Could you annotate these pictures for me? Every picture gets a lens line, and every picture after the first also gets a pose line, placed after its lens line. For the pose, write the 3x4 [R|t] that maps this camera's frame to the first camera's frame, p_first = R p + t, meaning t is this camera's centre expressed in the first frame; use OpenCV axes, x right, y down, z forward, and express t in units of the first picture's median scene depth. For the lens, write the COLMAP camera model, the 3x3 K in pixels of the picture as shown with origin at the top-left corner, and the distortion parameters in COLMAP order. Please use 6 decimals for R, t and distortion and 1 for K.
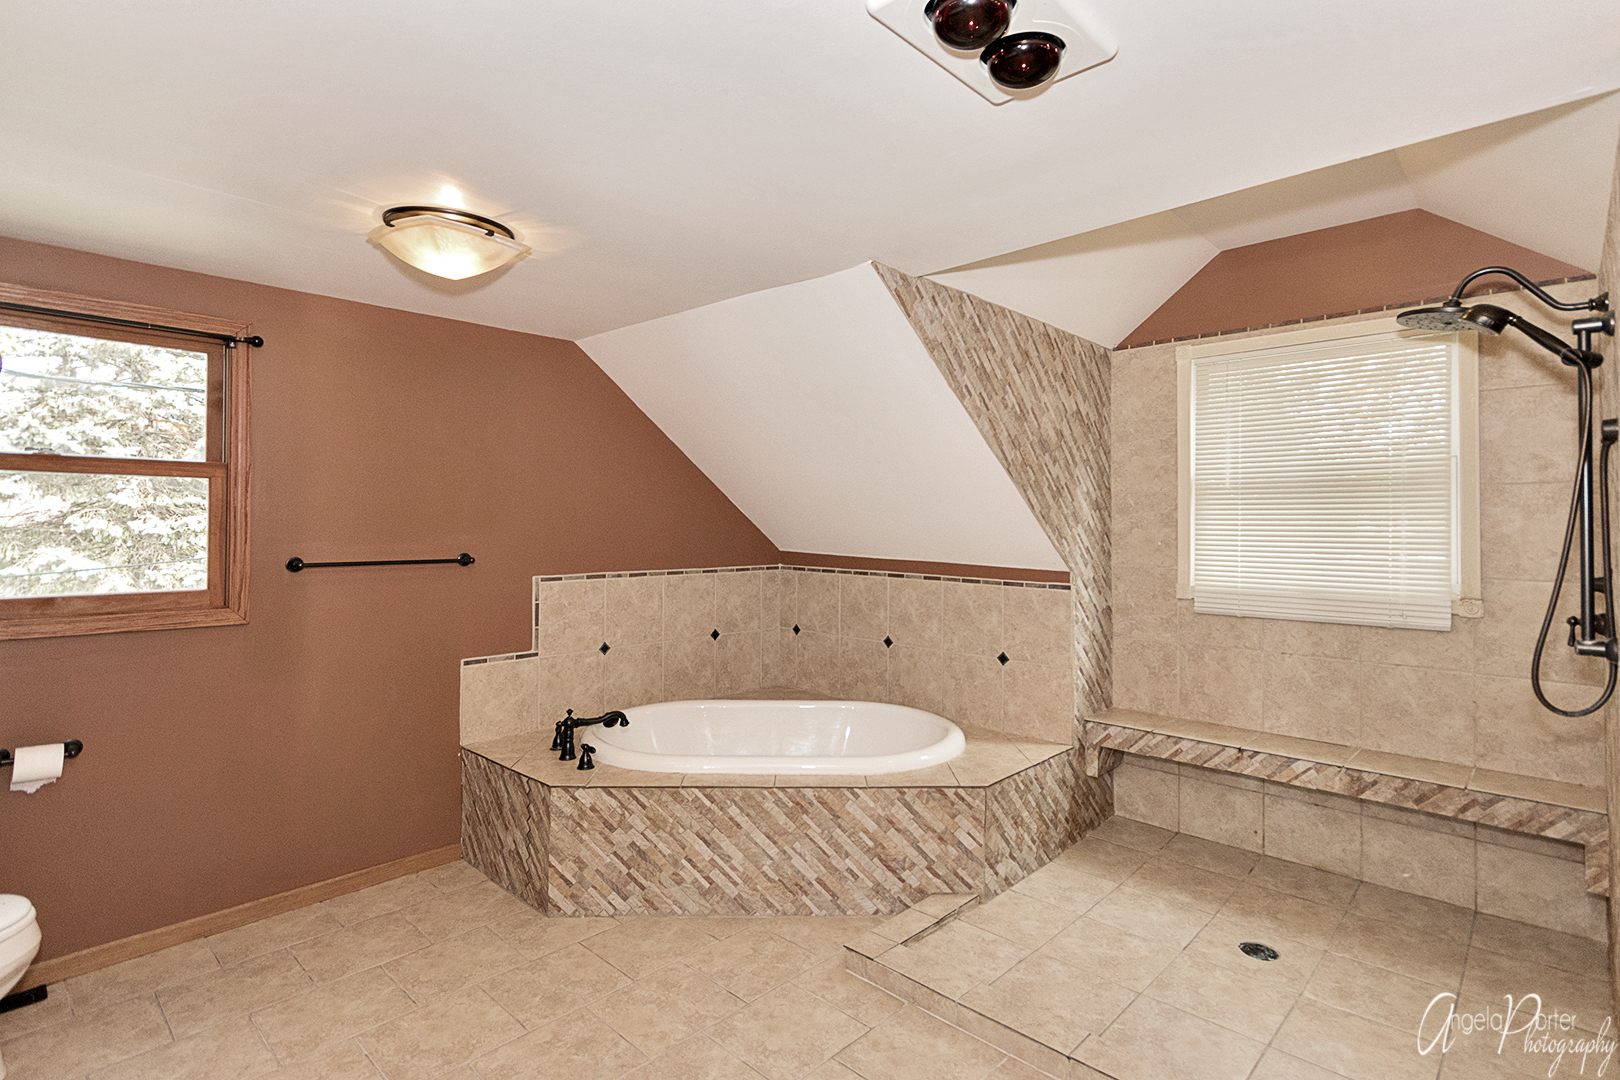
lens RADIAL K [[790.4, 0, 844.8], [0, 790.4, 513.4], [0, 0, 1]] dist [0.012021, 0.000612]
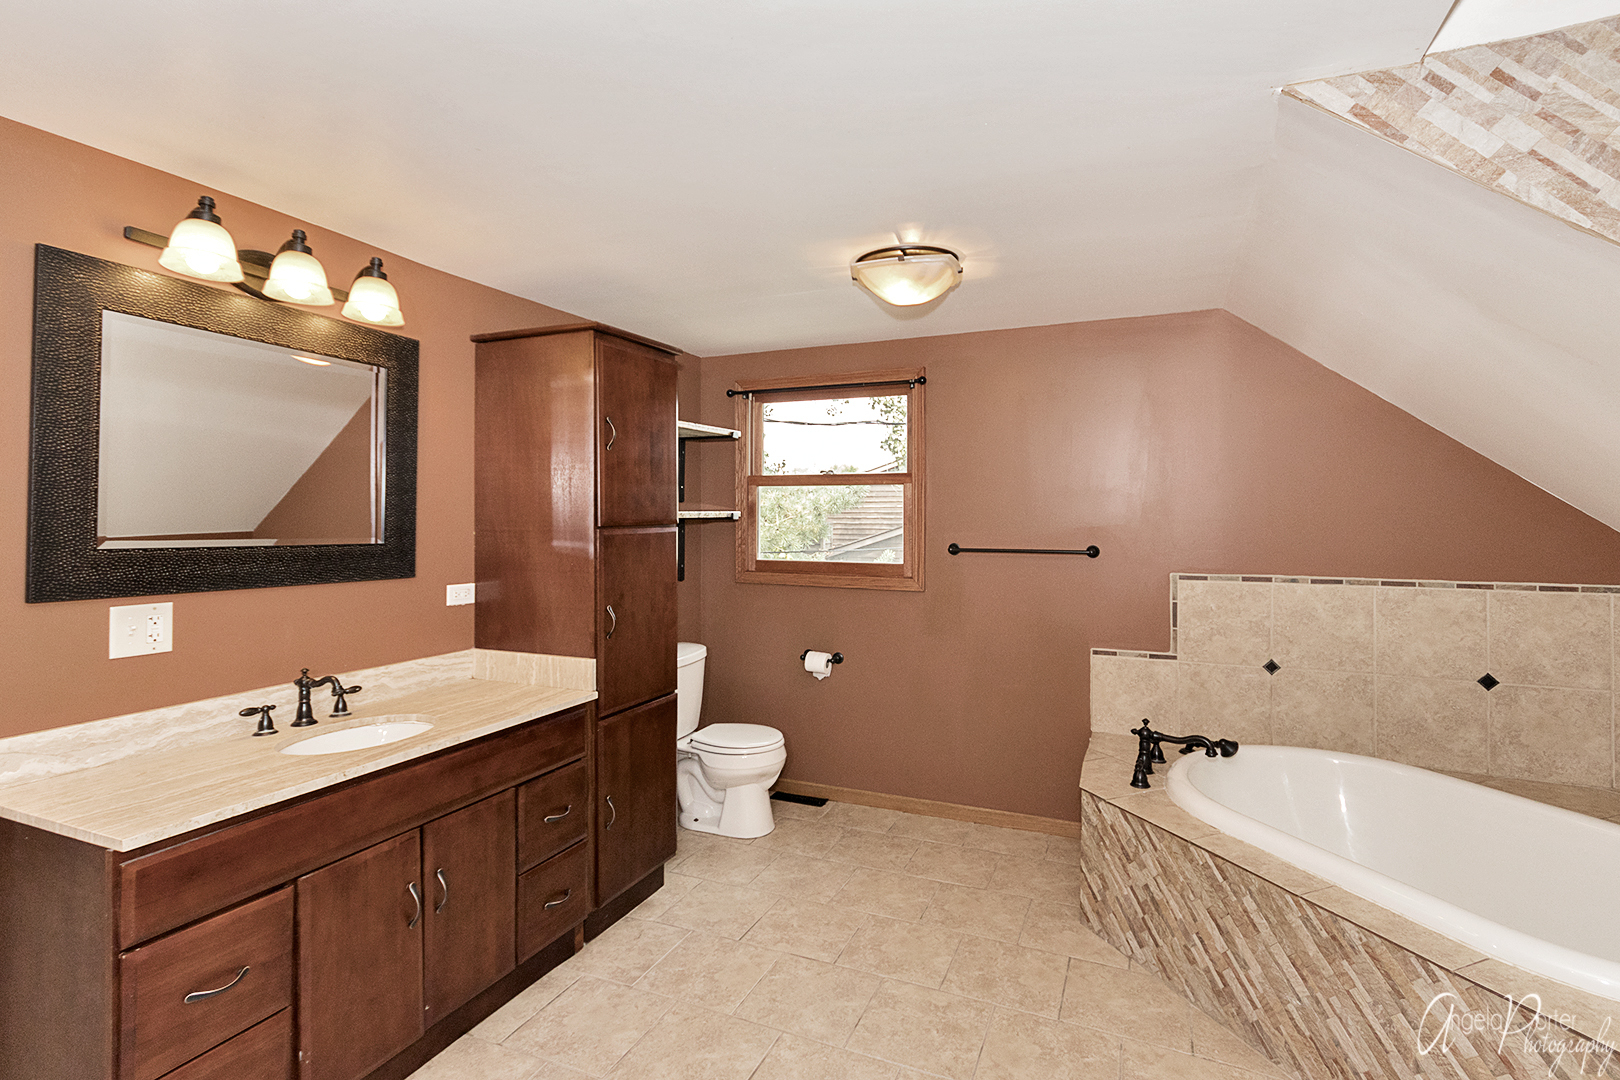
lens RADIAL K [[790.4, 0, 844.8], [0, 790.4, 513.4], [0, 0, 1]] dist [0.012021, 0.000612]
pose [[0.340068, -0.008501, -0.940363, 0.430230], [0.012501, 0.999912, -0.004519, 0.010920], [0.940318, -0.010219, 0.340144, 0.396328]]
